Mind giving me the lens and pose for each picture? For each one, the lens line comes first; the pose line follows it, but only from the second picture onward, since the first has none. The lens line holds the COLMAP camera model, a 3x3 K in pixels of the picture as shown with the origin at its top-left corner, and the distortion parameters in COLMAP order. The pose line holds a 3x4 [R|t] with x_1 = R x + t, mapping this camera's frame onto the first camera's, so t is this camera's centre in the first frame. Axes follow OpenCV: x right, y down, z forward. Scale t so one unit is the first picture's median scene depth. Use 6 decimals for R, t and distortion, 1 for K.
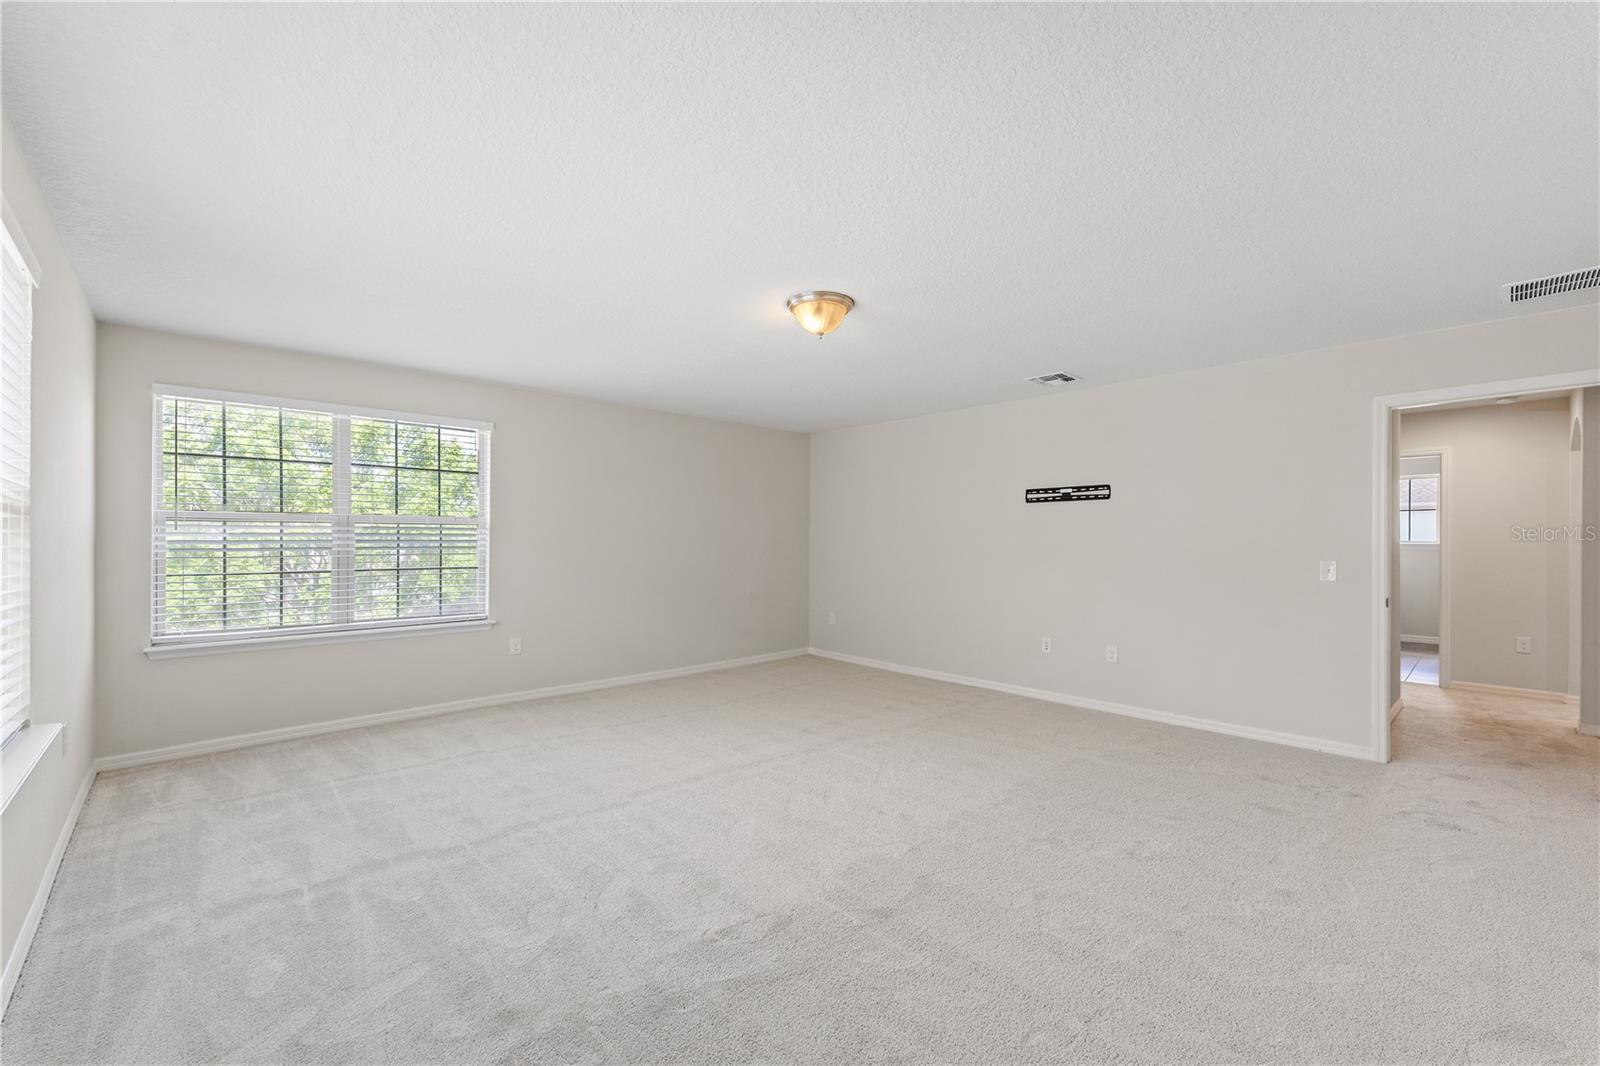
lens RADIAL K [[639.8, 0, 792.5], [0, 639.8, 536.6], [0, 0, 1]] dist [-0.001680, -0.000171]
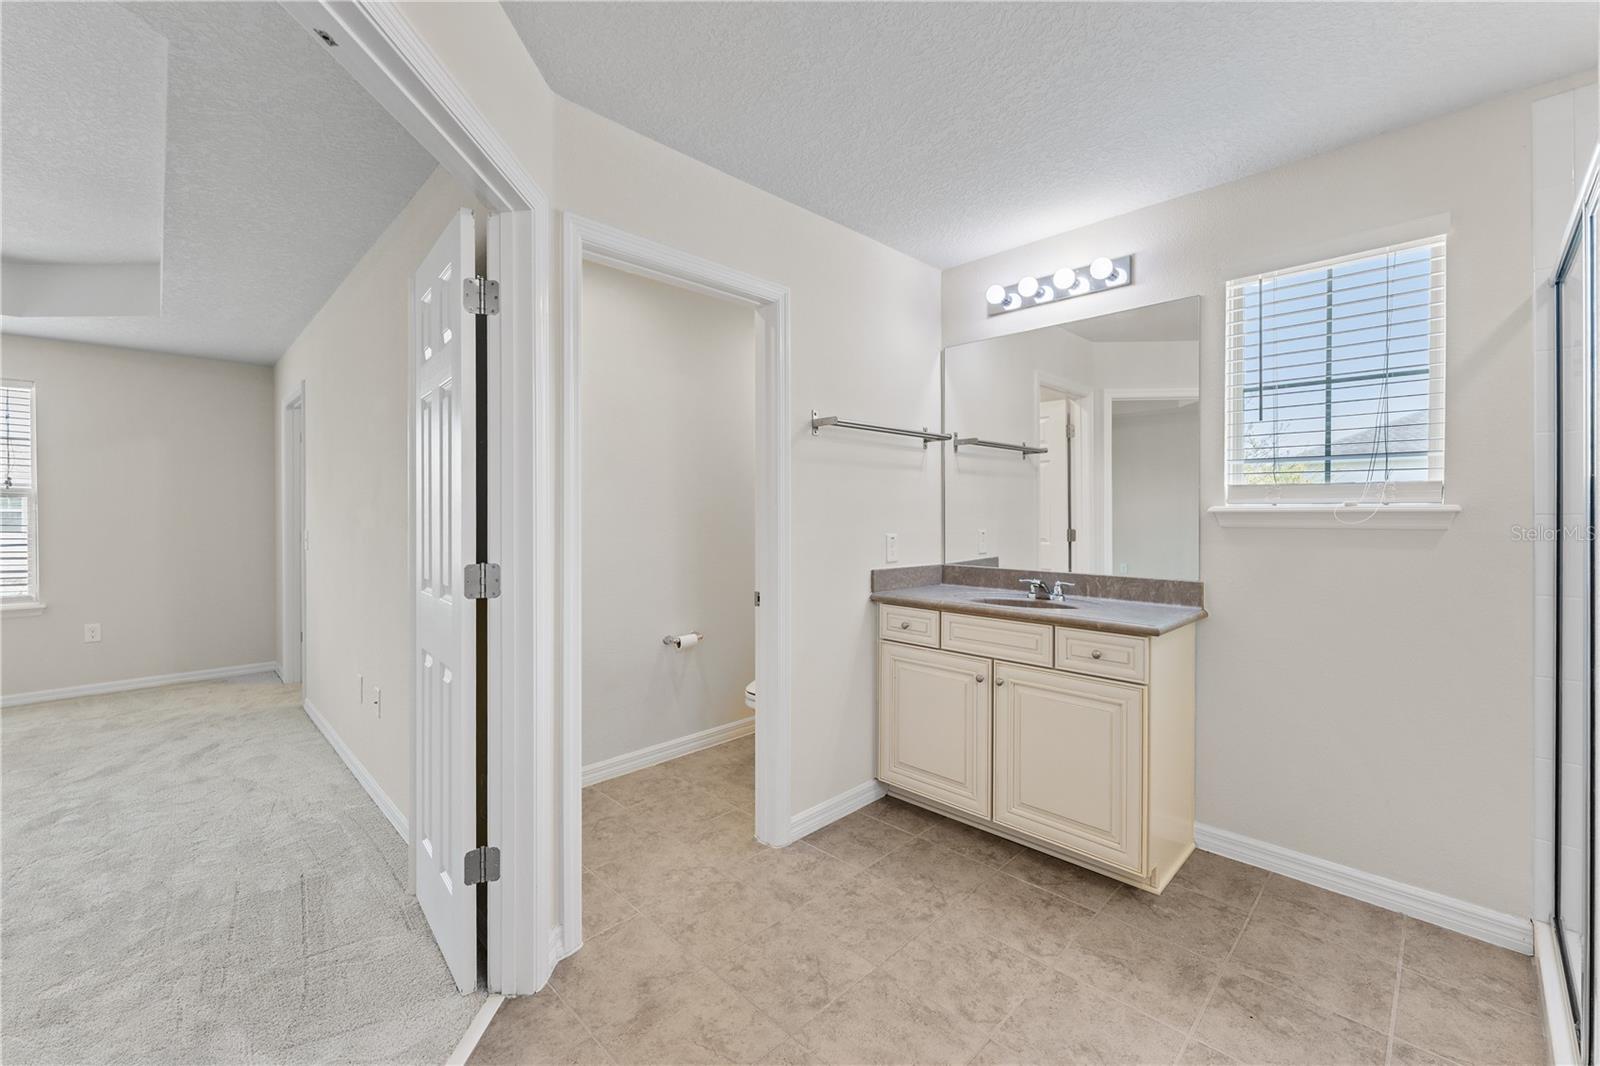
lens RADIAL K [[648.9, 0, 801.1], [0, 648.9, 520.7], [0, 0, 1]] dist [0.000555, 0.000173]
pose [[0.999625, -0.002681, 0.027235, 0.571950], [0.002276, 0.999886, 0.014896, 0.005790], [-0.027271, -0.014828, 0.999518, 0.080260]]
